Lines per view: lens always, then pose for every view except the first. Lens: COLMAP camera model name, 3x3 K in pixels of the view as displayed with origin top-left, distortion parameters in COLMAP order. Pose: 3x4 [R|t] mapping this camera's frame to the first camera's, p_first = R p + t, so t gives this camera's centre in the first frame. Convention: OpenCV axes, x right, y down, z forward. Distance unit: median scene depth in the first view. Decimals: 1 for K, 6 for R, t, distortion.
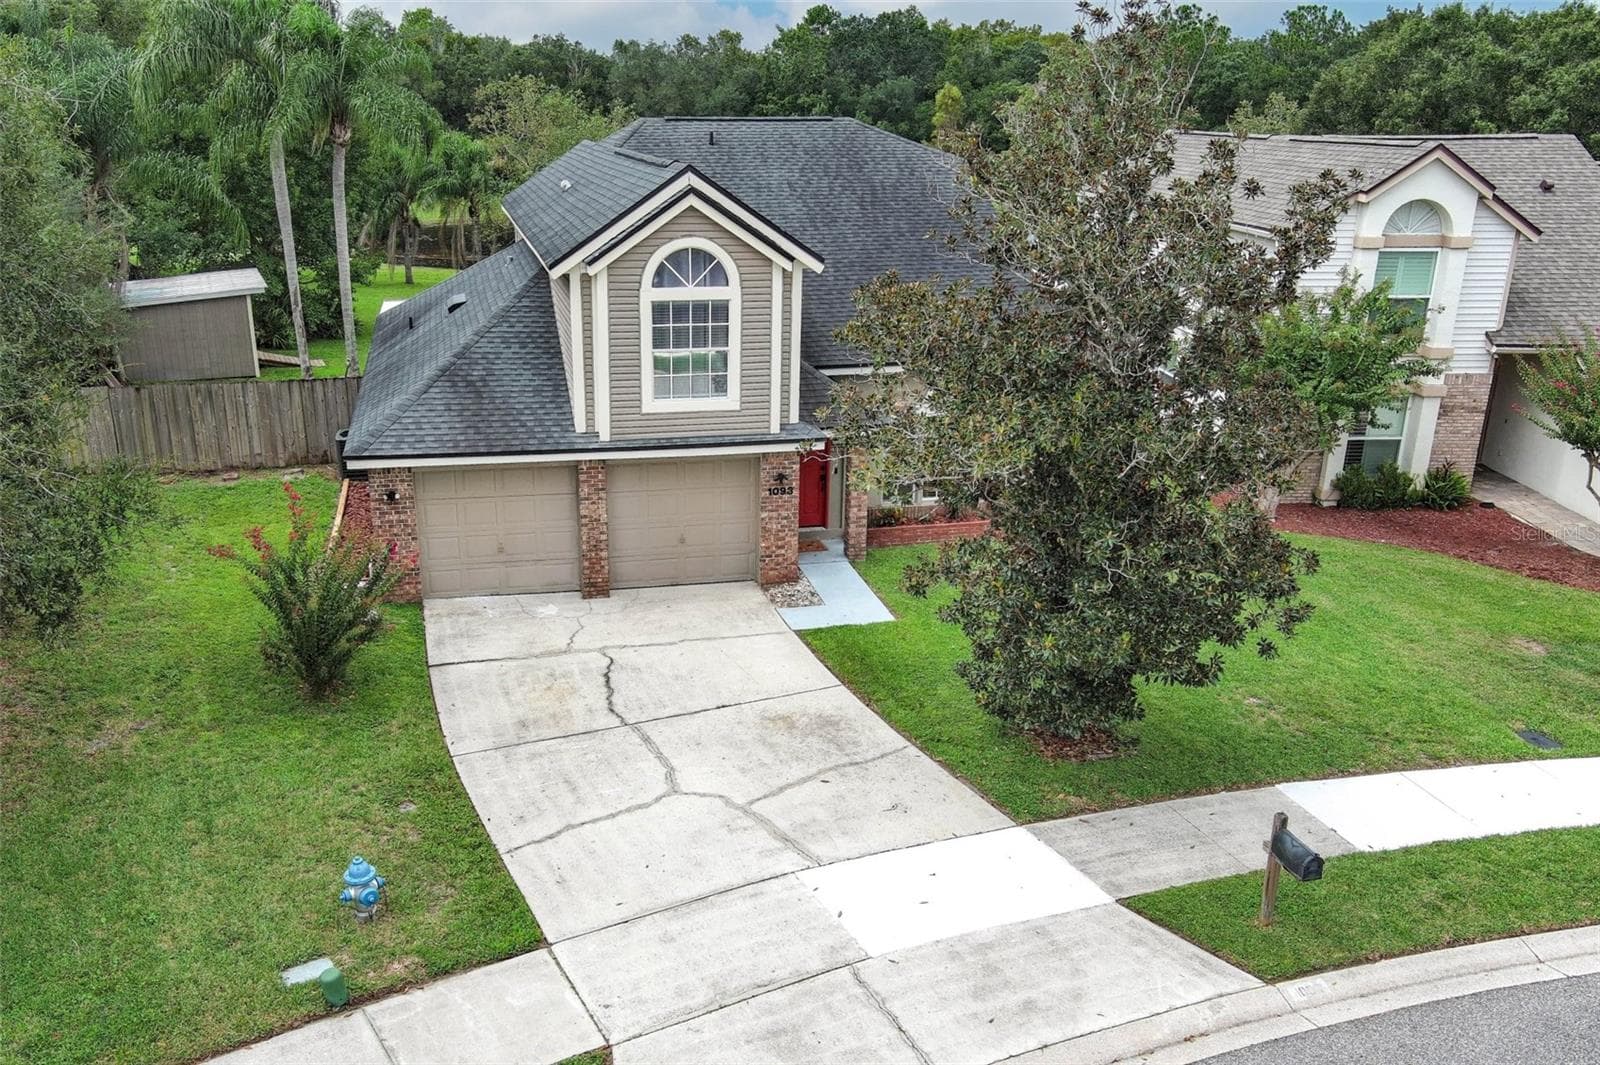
lens RADIAL K [[1299.9, 0, 740.1], [0, 1299.9, 571.6], [0, 0, 1]] dist [0.037790, -0.042282]
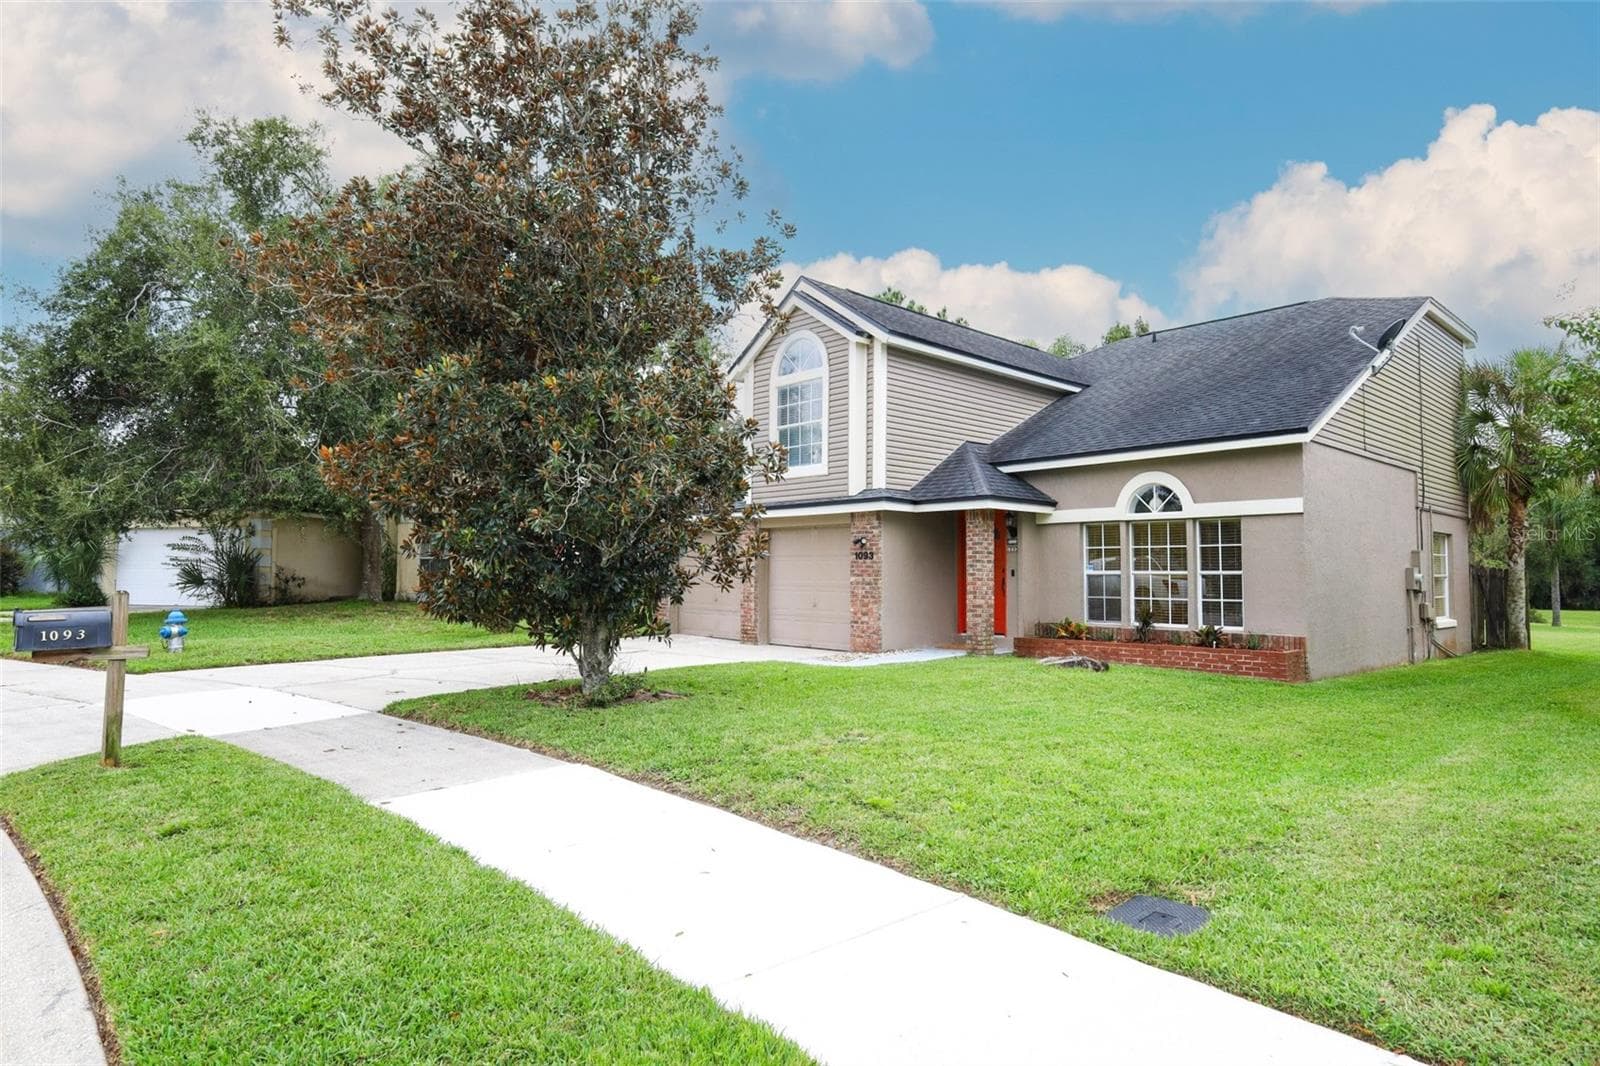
lens RADIAL K [[911.9, 0, 809.5], [0, 911.9, 534.6], [0, 0, 1]] dist [0.004185, 0.002813]
pose [[0.514663, -0.043139, -0.856307, 0.665059], [-0.287719, 0.932131, -0.219886, 0.098578], [0.807675, 0.359543, 0.467321, 0.666942]]
